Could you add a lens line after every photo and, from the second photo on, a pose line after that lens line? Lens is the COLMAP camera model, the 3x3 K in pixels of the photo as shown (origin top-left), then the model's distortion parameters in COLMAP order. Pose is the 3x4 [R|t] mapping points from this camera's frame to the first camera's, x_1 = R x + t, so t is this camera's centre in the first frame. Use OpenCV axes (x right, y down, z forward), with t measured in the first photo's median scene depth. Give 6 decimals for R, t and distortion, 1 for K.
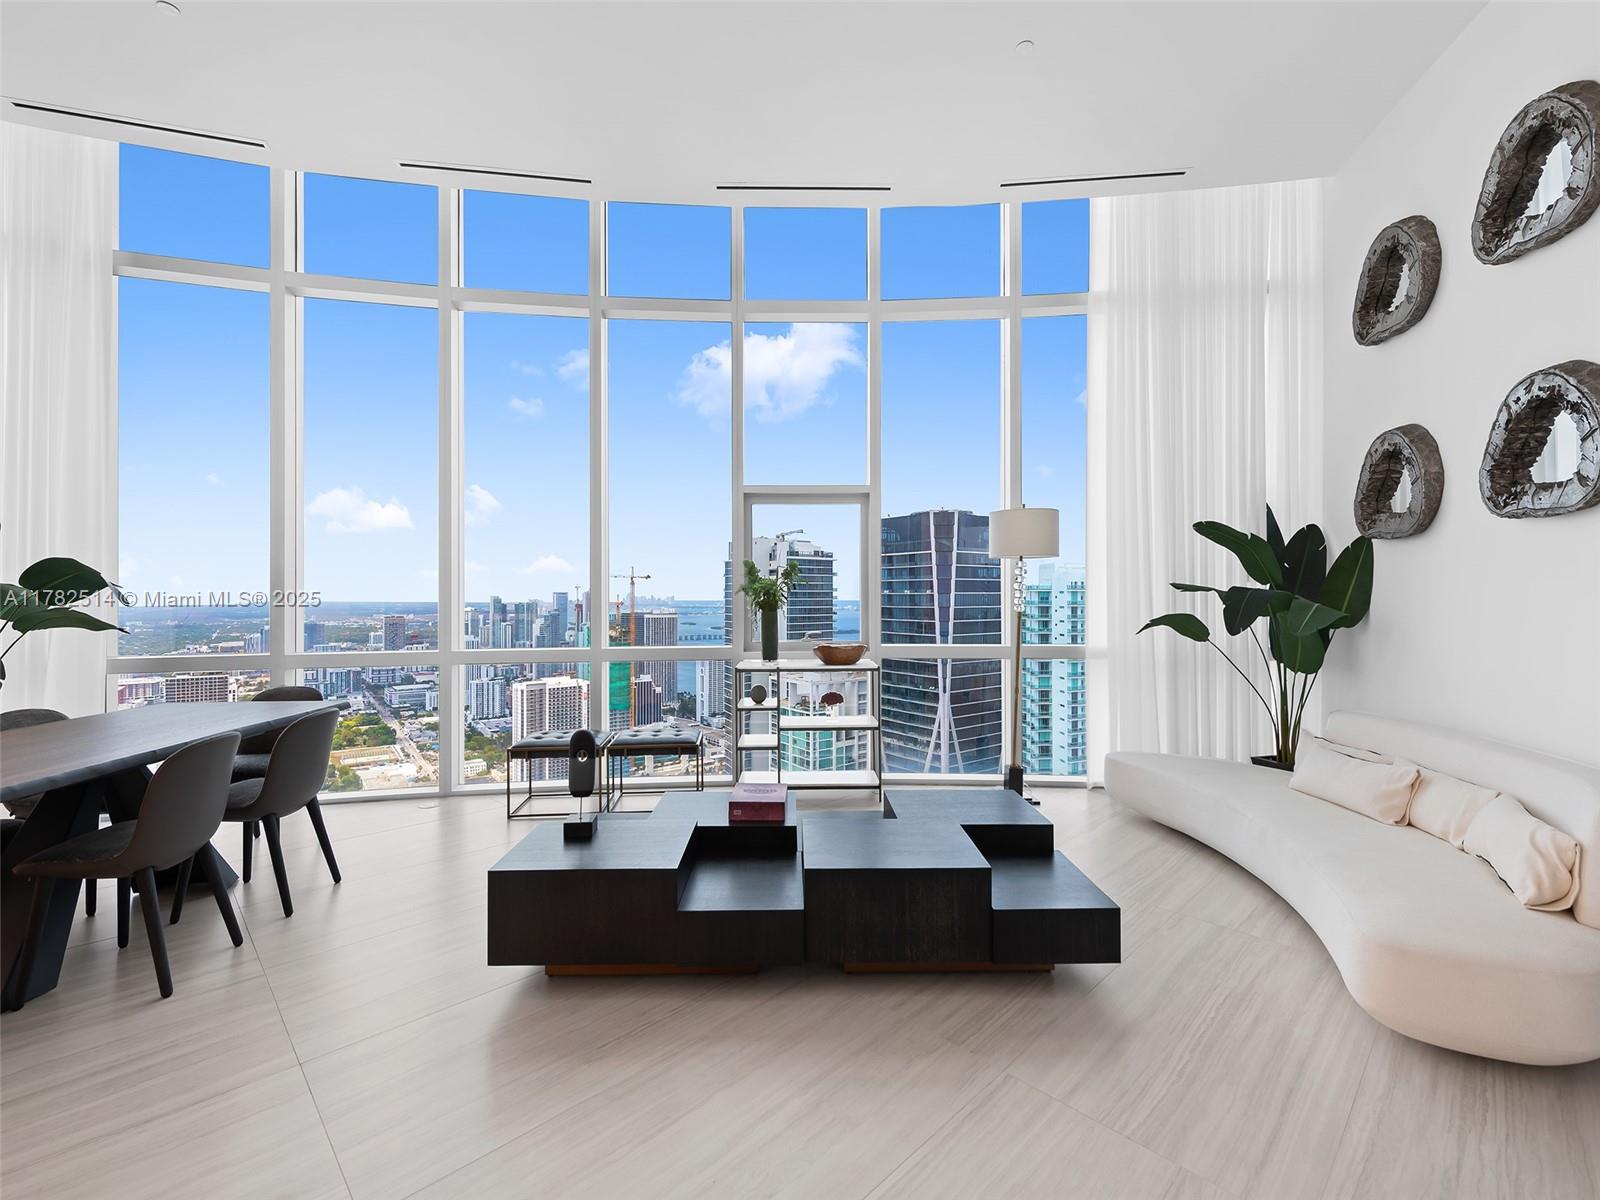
lens RADIAL K [[700.5, 0, 815.8], [0, 700.5, 605.7], [0, 0, 1]] dist [-0.012759, -0.003148]
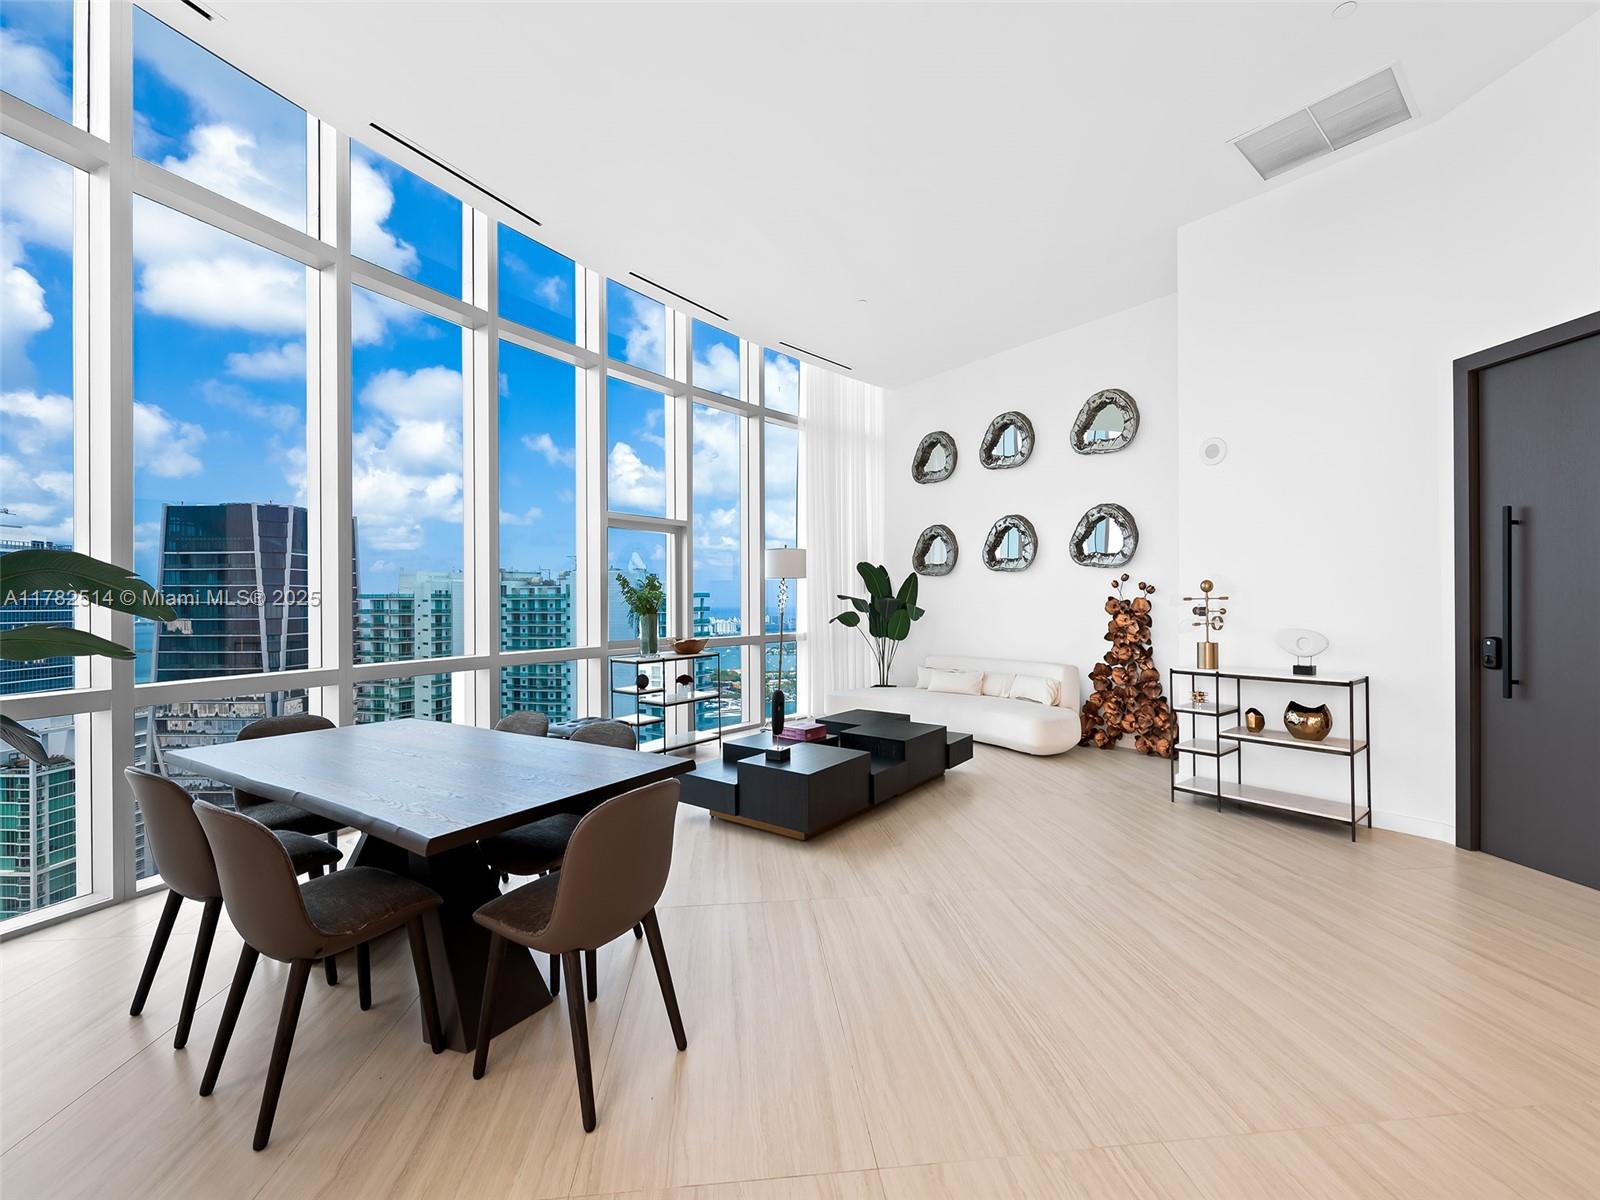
lens RADIAL K [[670.0, 0, 797.8], [0, 670.0, 607.9], [0, 0, 1]] dist [0.010844, -0.001940]
pose [[0.621357, -0.016602, 0.783352, -0.967363], [0.005603, 0.999844, 0.016745, -0.031262], [-0.783508, -0.006015, 0.621353, 0.014680]]
